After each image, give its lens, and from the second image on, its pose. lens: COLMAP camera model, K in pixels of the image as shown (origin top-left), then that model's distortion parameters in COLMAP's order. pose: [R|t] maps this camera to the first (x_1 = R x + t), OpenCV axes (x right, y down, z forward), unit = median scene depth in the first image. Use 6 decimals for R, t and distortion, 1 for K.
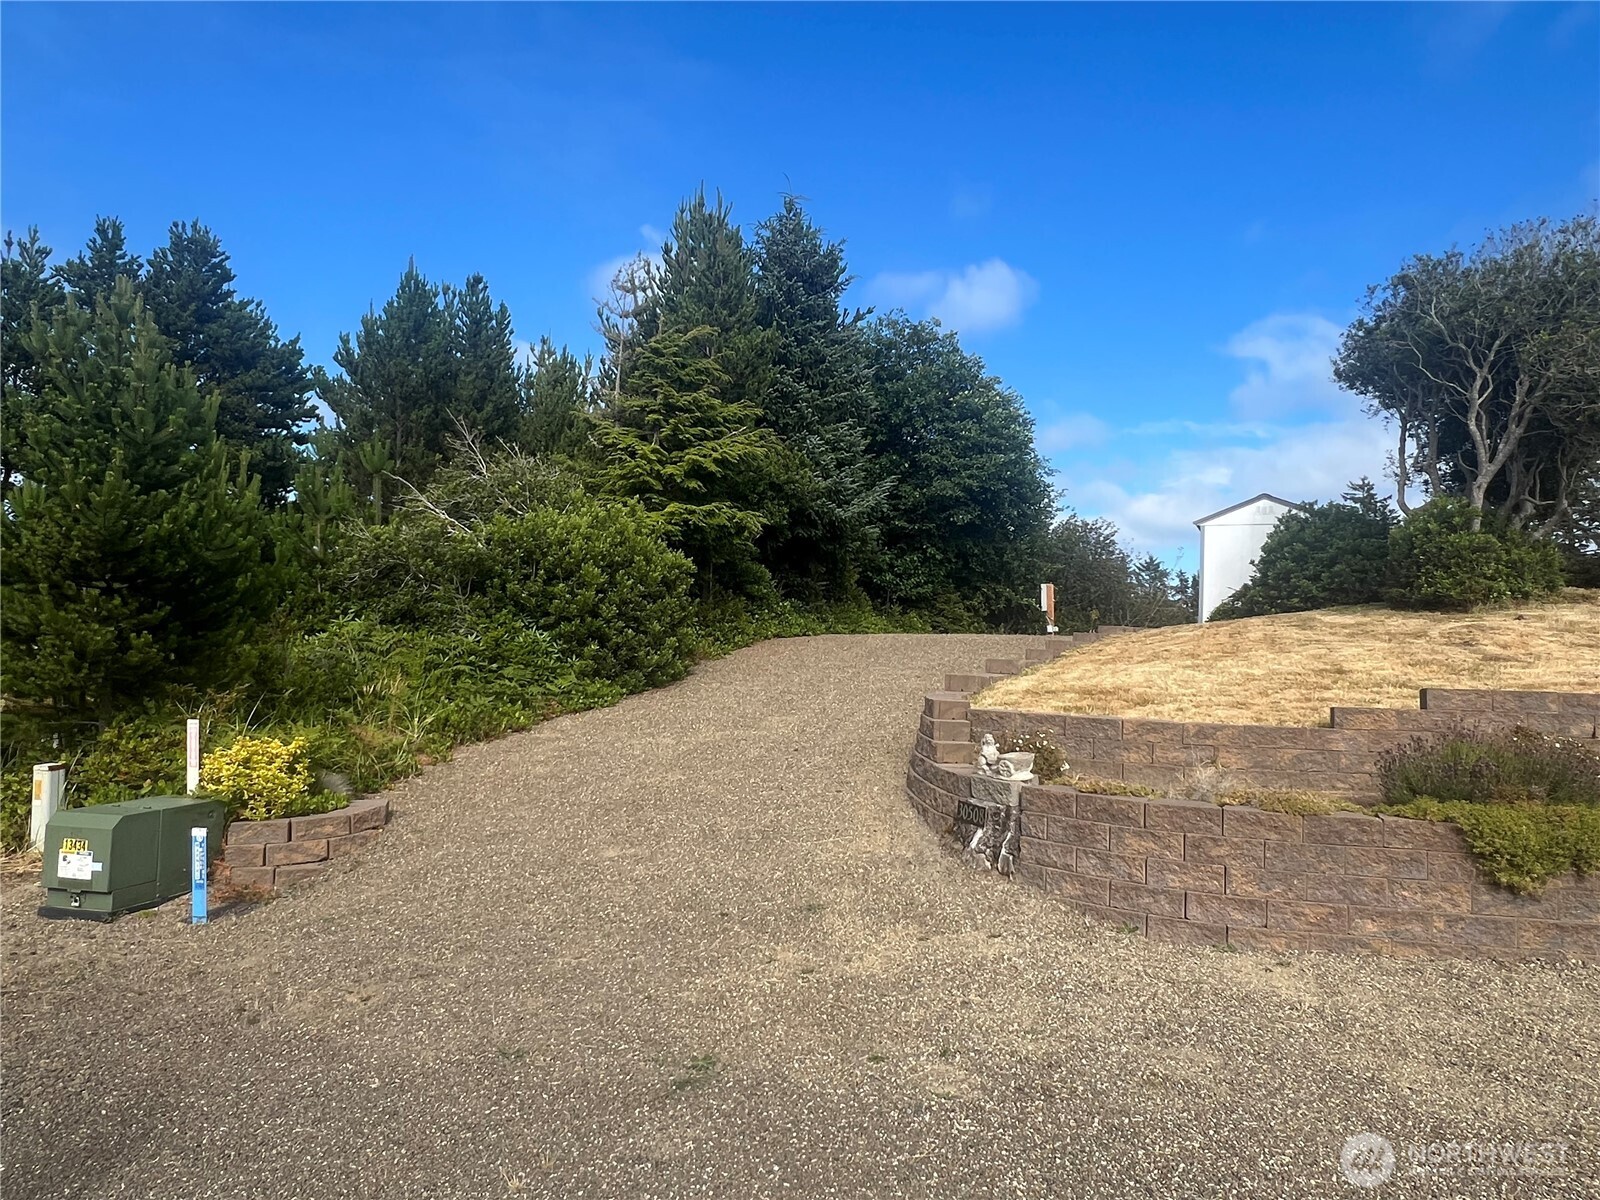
lens RADIAL K [[978.7, 0, 792.4], [0, 978.7, 613.5], [0, 0, 1]] dist [0.000646, -0.000507]
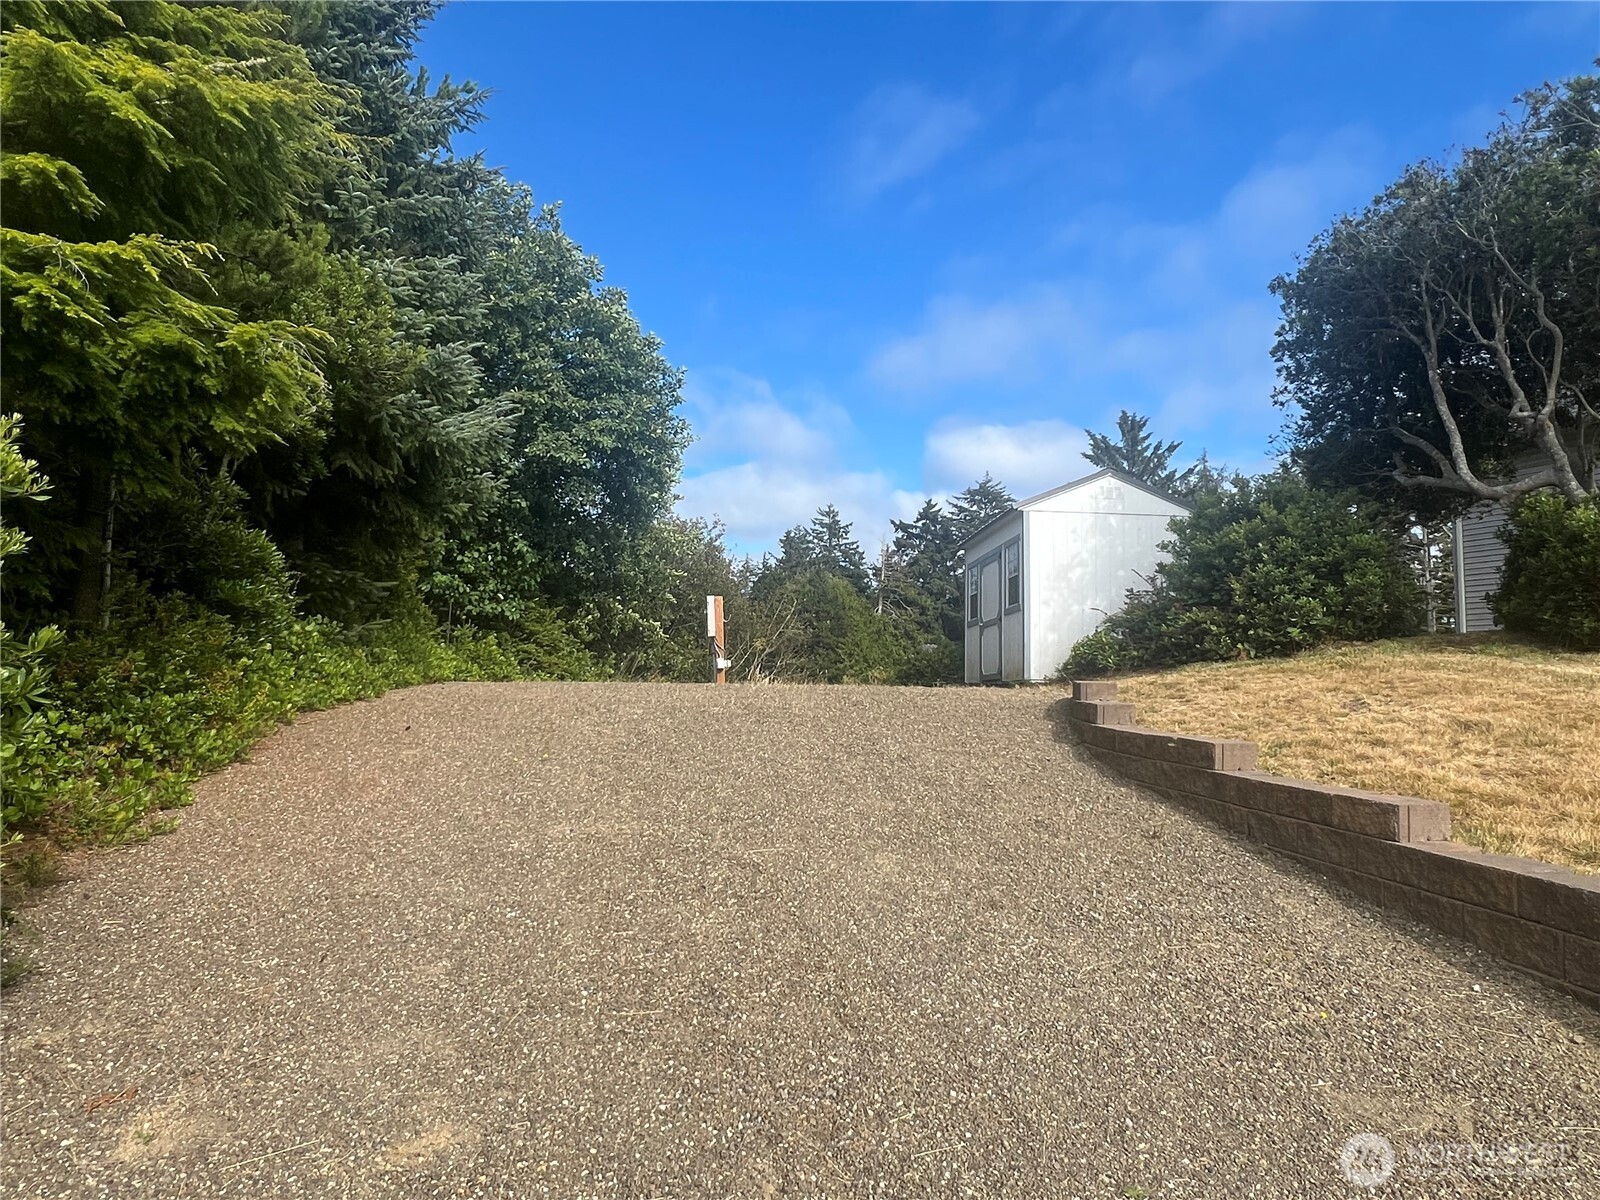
lens RADIAL K [[978.7, 0, 792.4], [0, 978.7, 613.5], [0, 0, 1]] dist [0.000646, -0.000507]
pose [[0.858233, 0.011686, 0.513128, -0.083750], [-0.004633, 0.999876, -0.015021, -0.019497], [-0.513240, 0.010515, 0.858181, 0.919732]]
